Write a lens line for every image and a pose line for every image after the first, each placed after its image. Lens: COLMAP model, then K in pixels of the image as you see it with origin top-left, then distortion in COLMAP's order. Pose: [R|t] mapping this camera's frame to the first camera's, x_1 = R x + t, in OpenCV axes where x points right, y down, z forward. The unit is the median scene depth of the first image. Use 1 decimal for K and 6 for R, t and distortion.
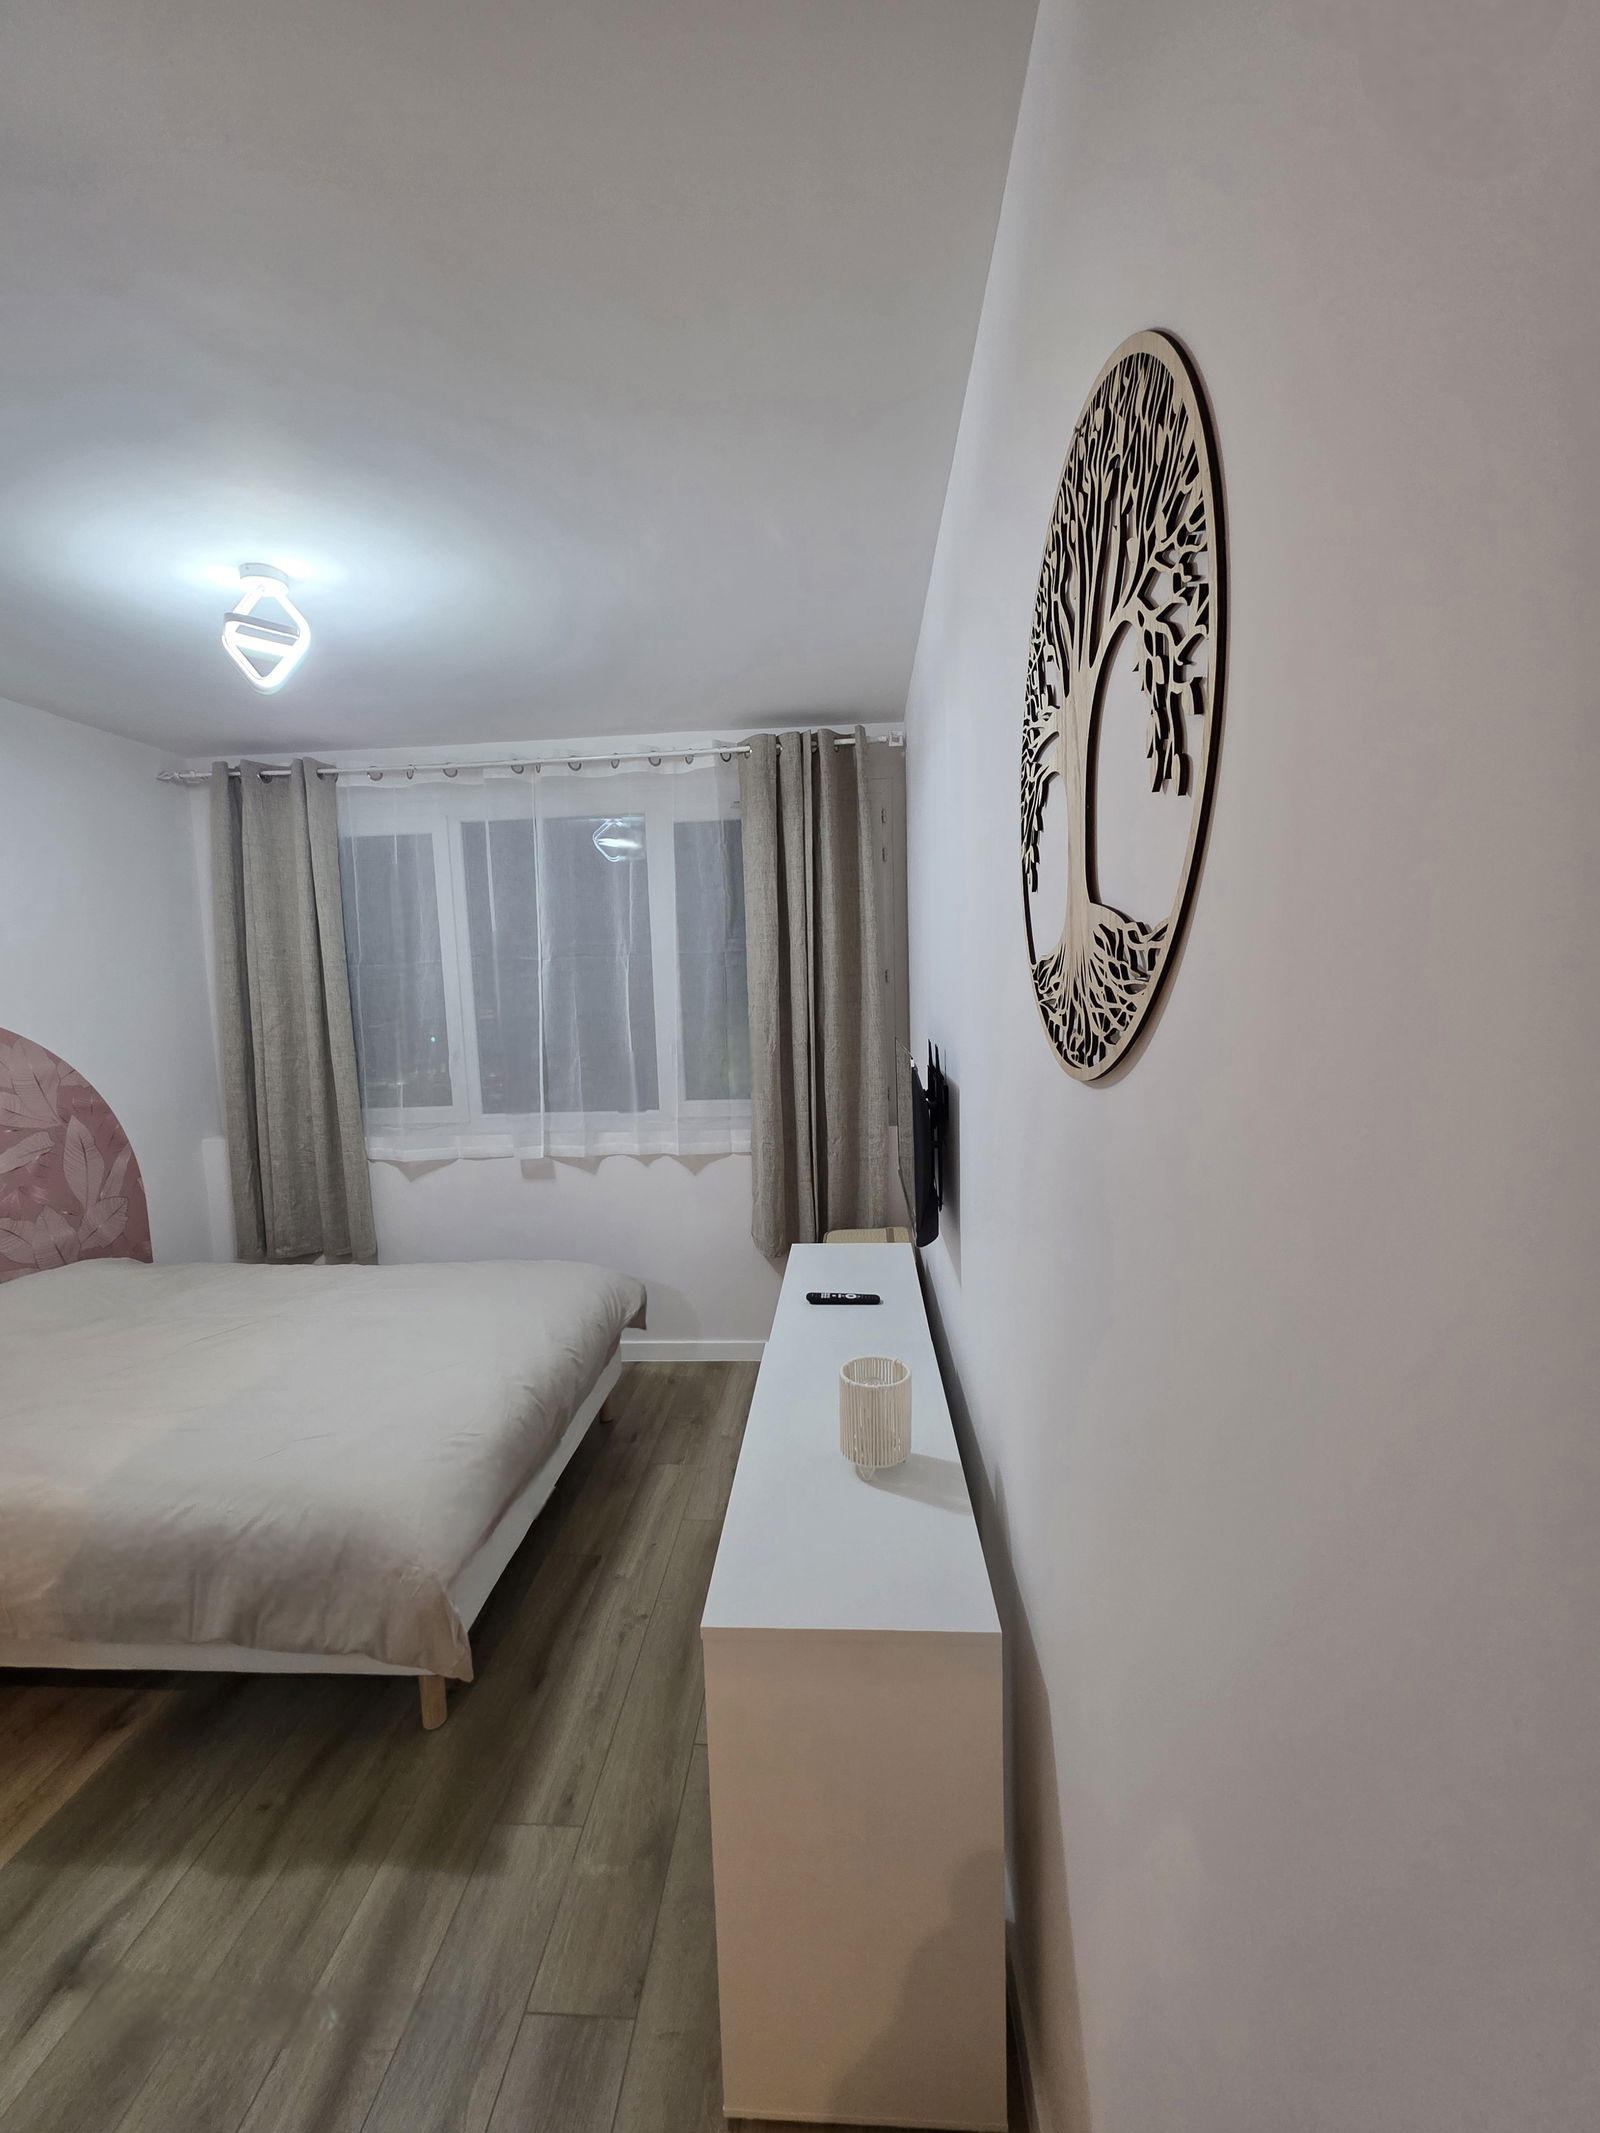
lens RADIAL K [[846.2, 0, 793.6], [0, 846.2, 1068.8], [0, 0, 1]] dist [0.003481, 0.000054]
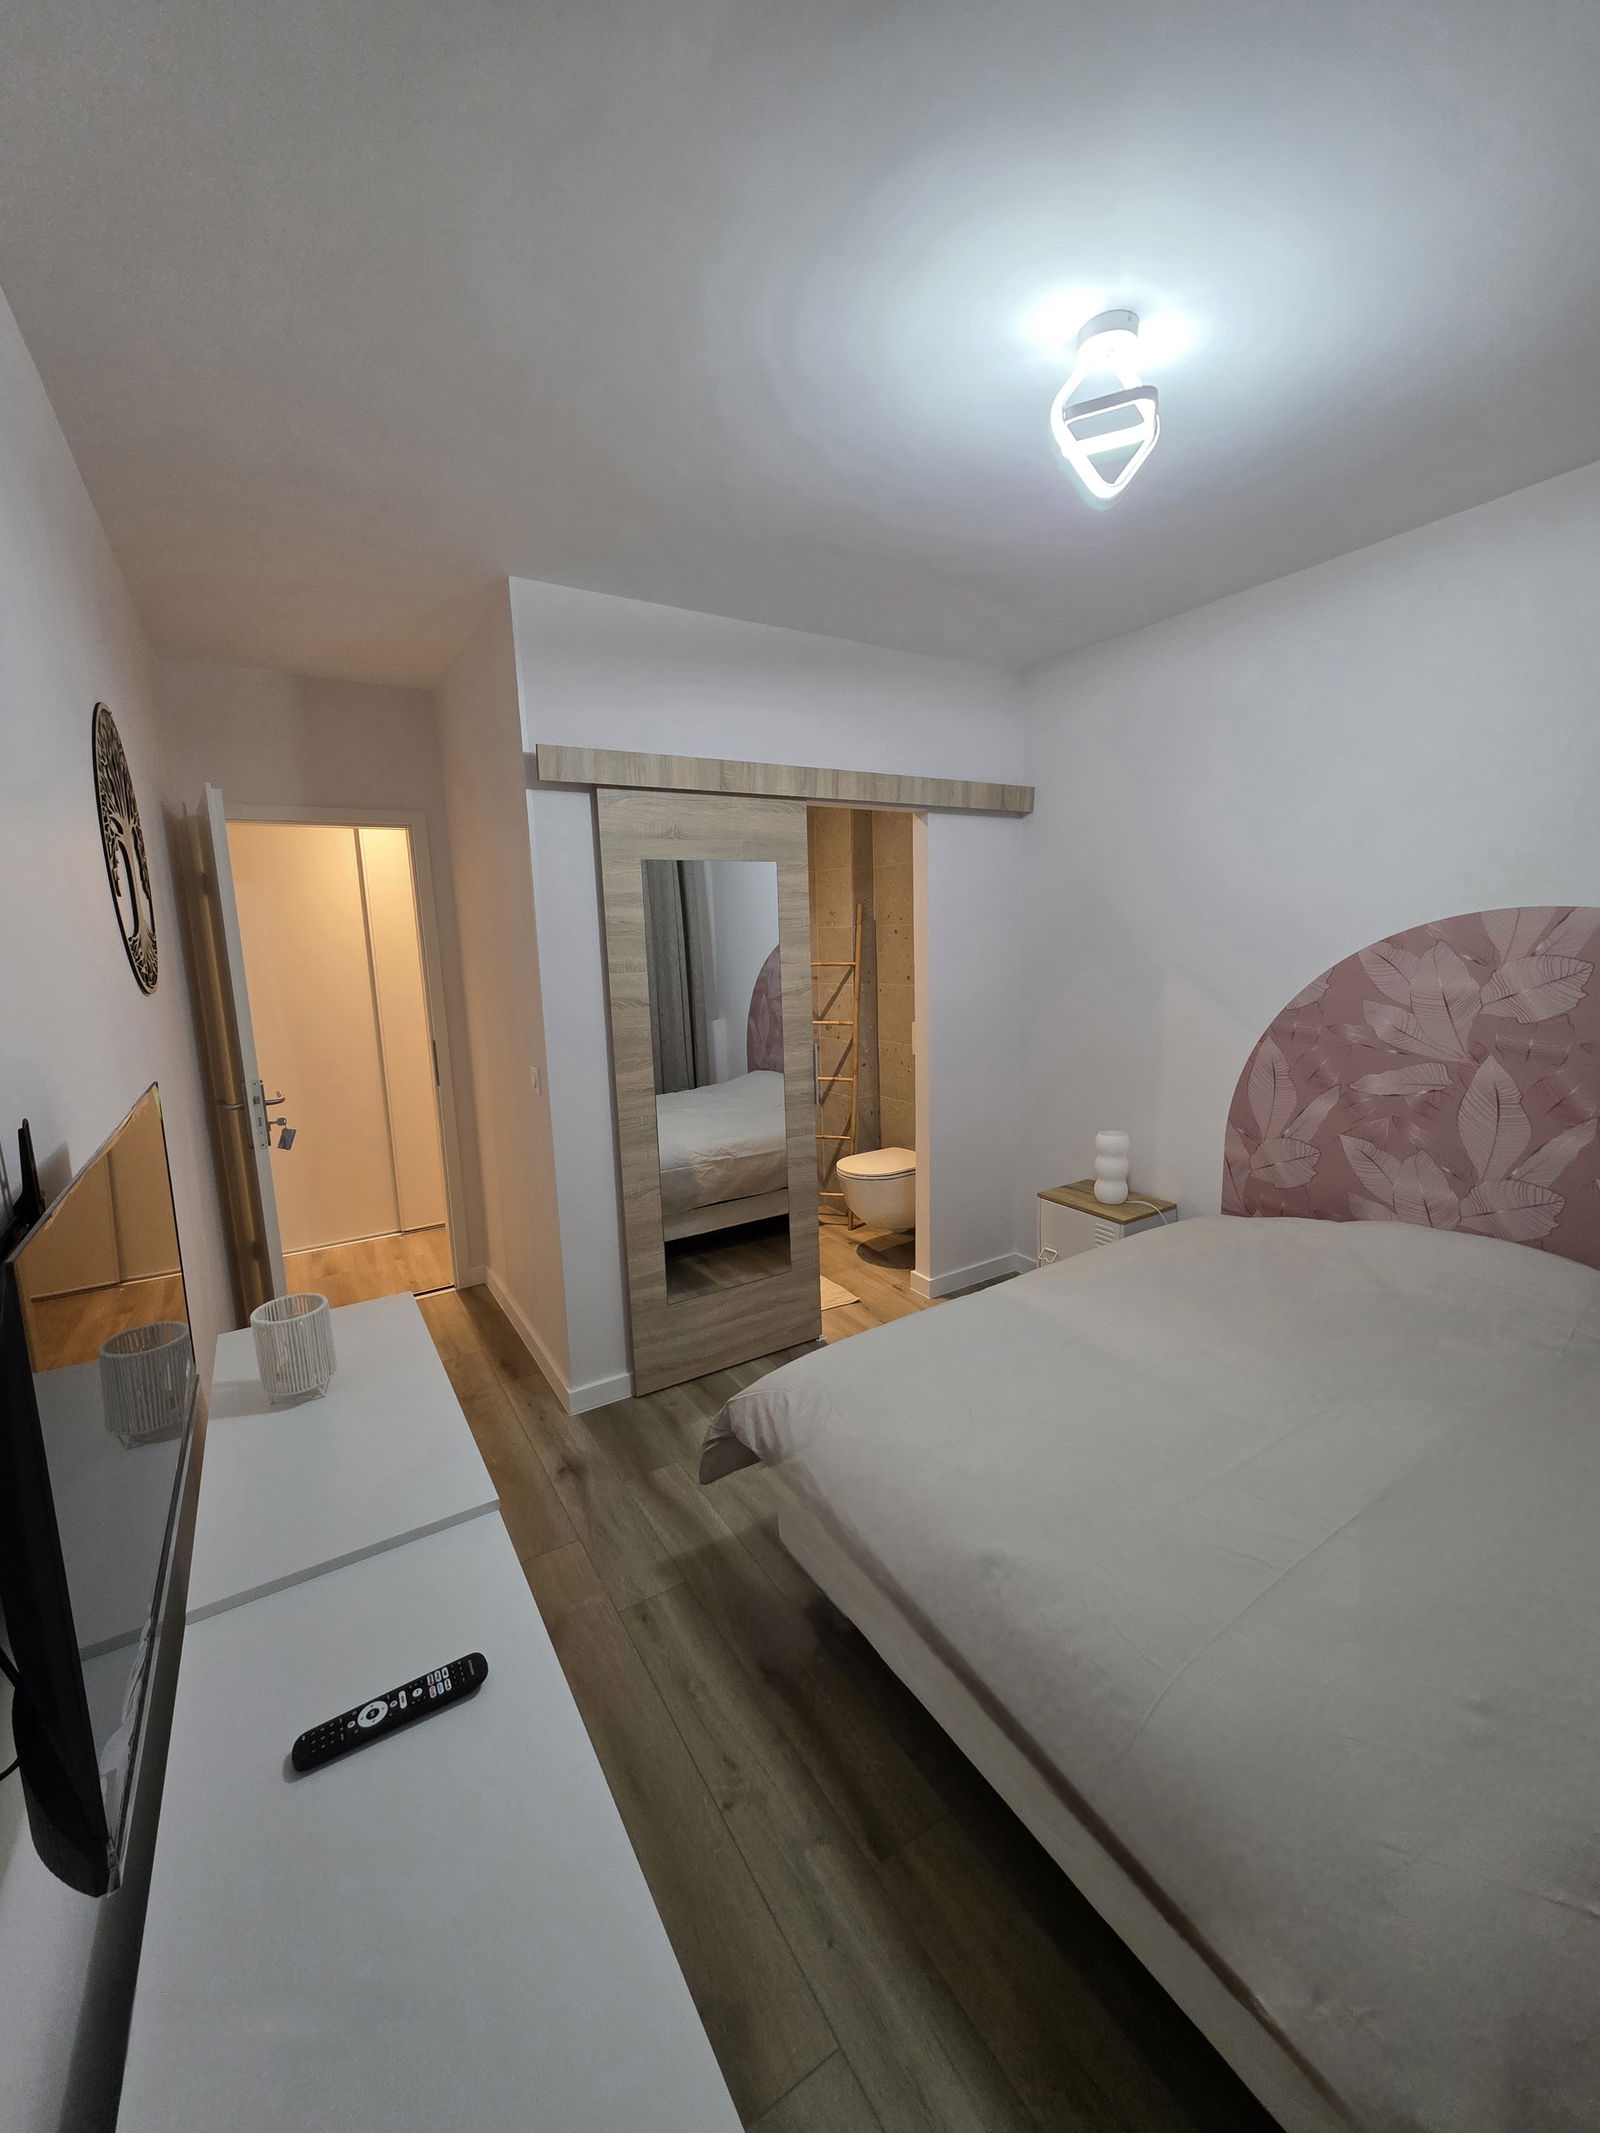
lens RADIAL K [[846.2, 0, 793.6], [0, 846.2, 1068.8], [0, 0, 1]] dist [0.003481, 0.000054]
pose [[-0.812782, 0.152765, -0.562181, 0.063277], [-0.000897, 0.964677, 0.263434, -0.107977], [0.582567, 0.214618, -0.783936, 1.015665]]
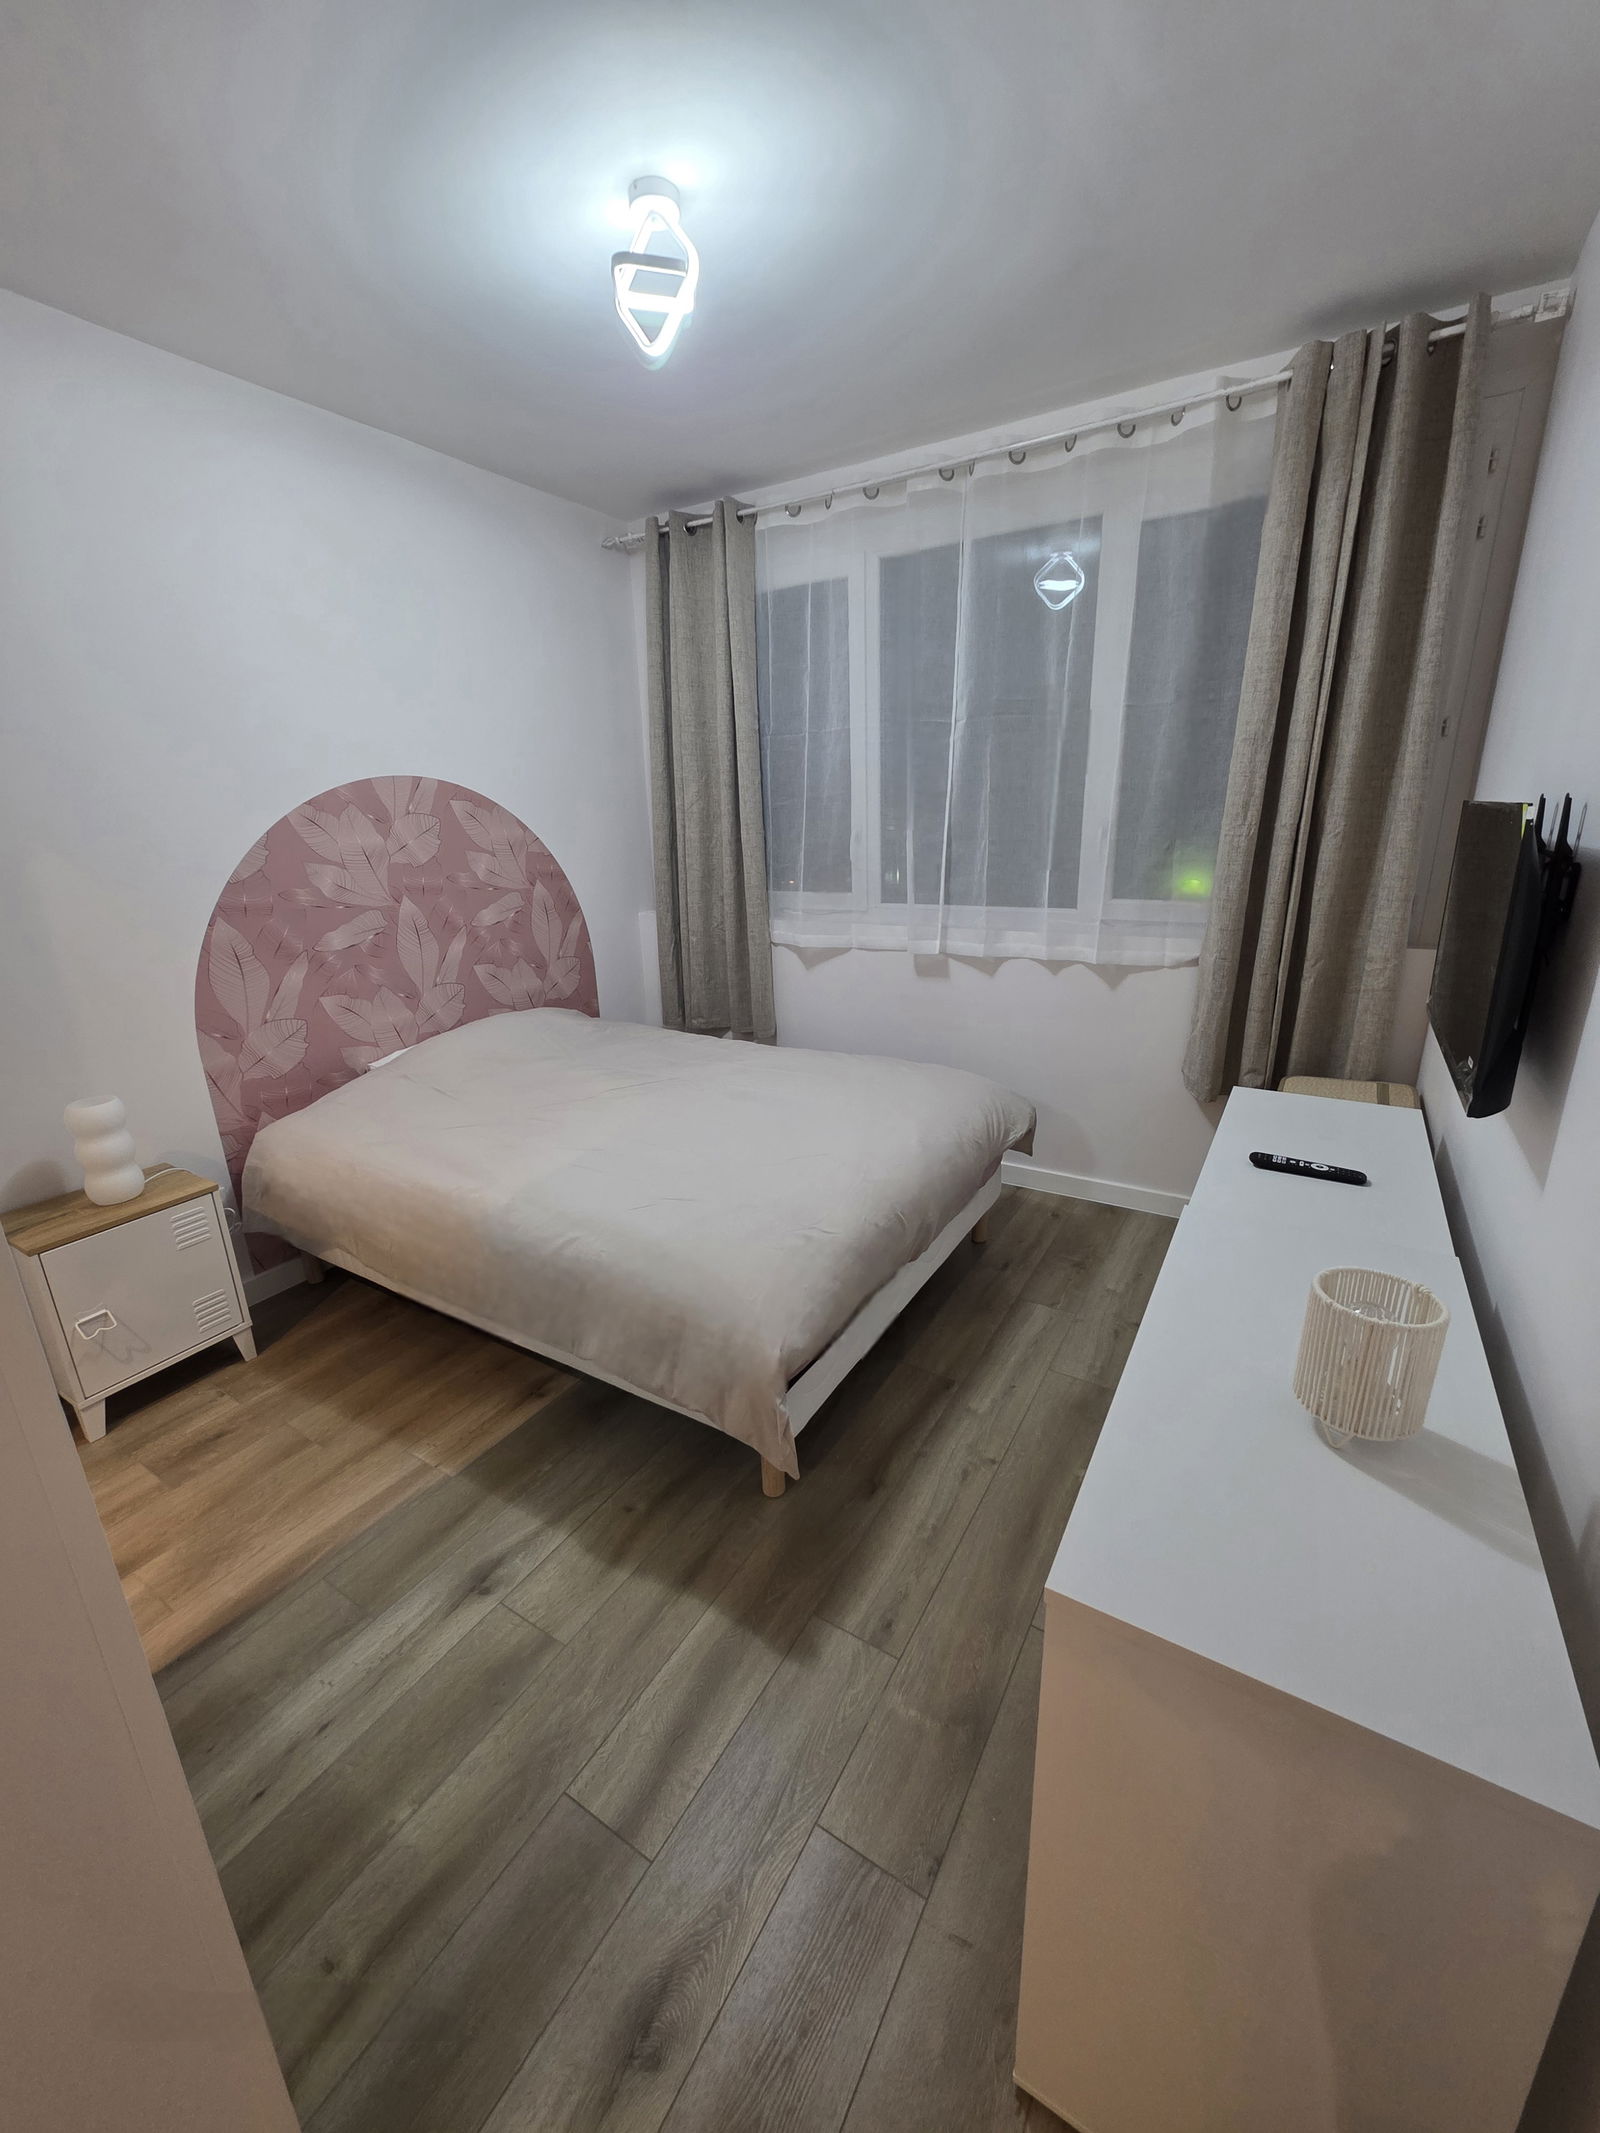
lens RADIAL K [[846.2, 0, 793.6], [0, 846.2, 1068.8], [0, 0, 1]] dist [0.003481, 0.000054]
pose [[0.885515, 0.140111, -0.442981, -0.015917], [-0.042987, 0.974063, 0.222156, 0.034455], [0.462618, -0.177680, 0.868571, 0.135214]]
